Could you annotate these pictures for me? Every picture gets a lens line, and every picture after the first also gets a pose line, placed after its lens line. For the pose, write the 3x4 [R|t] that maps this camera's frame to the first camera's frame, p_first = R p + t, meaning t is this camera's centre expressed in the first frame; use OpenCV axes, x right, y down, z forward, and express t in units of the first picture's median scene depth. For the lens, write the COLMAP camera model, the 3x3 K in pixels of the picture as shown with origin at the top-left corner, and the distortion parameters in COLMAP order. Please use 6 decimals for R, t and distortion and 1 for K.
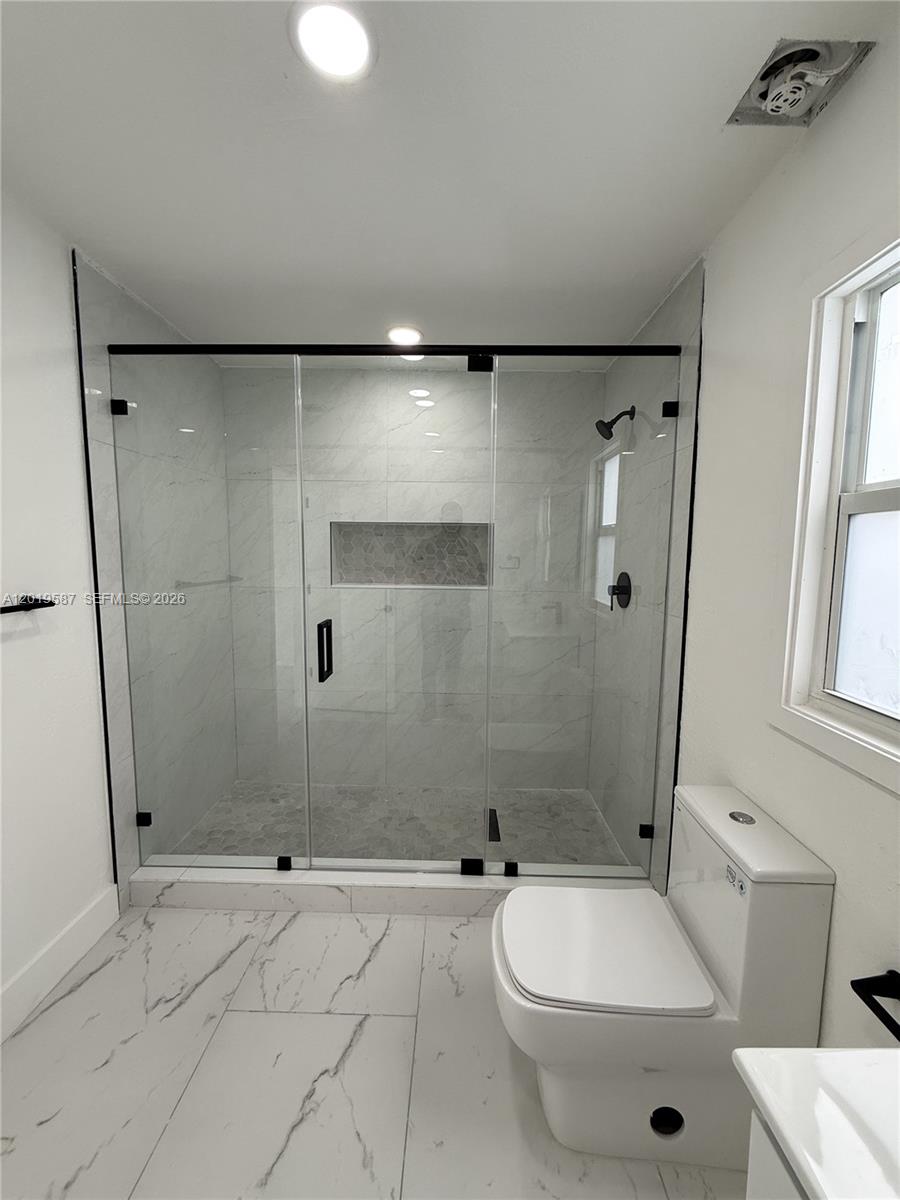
lens RADIAL K [[479.8, 0, 447.5], [0, 479.8, 597.5], [0, 0, 1]] dist [-0.007161, 0.001209]
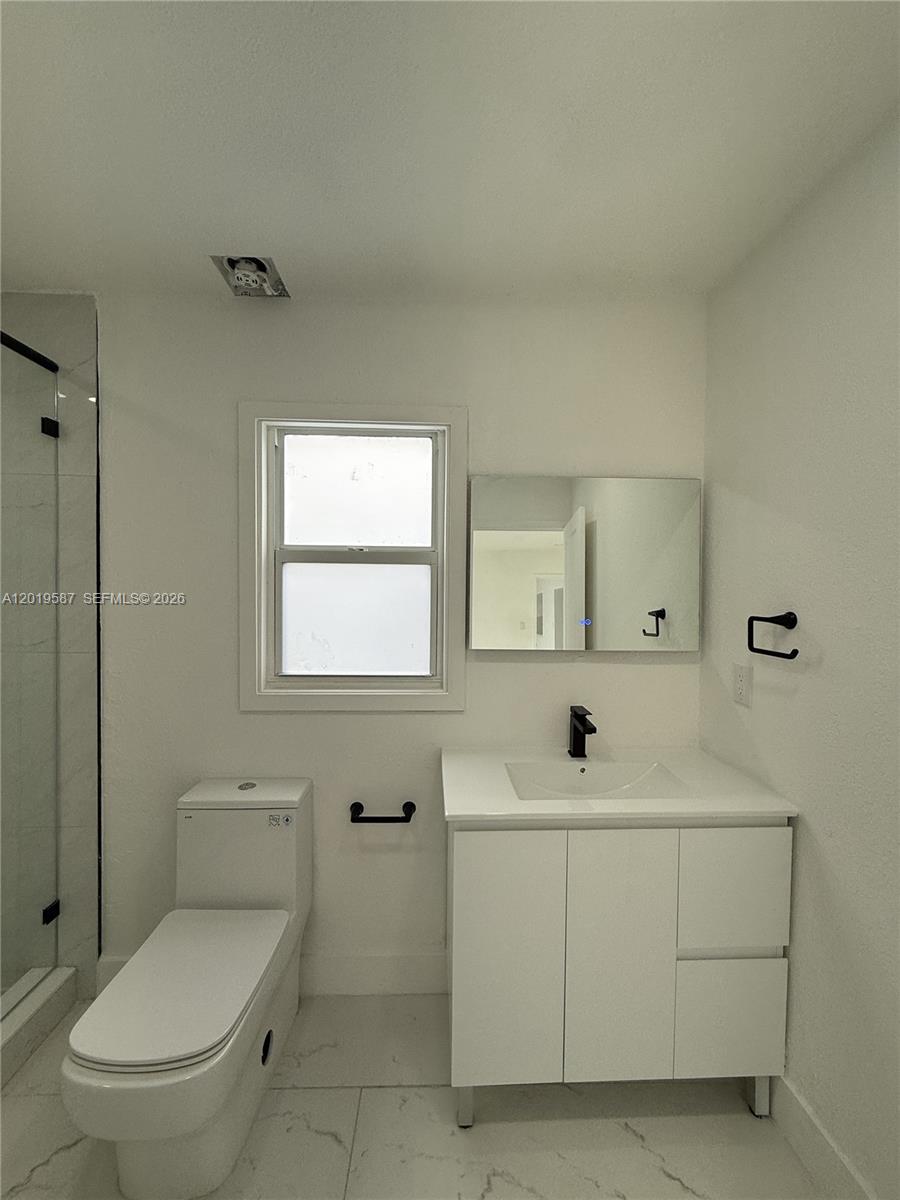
lens RADIAL K [[479.8, 0, 450.9], [0, 479.8, 600.5], [0, 0, 1]] dist [-0.007161, 0.001209]
pose [[-0.059775, -0.026306, 0.997865, -0.801190], [0.085925, 0.995807, 0.031399, -0.045630], [-0.994507, 0.087619, -0.057264, 0.521582]]
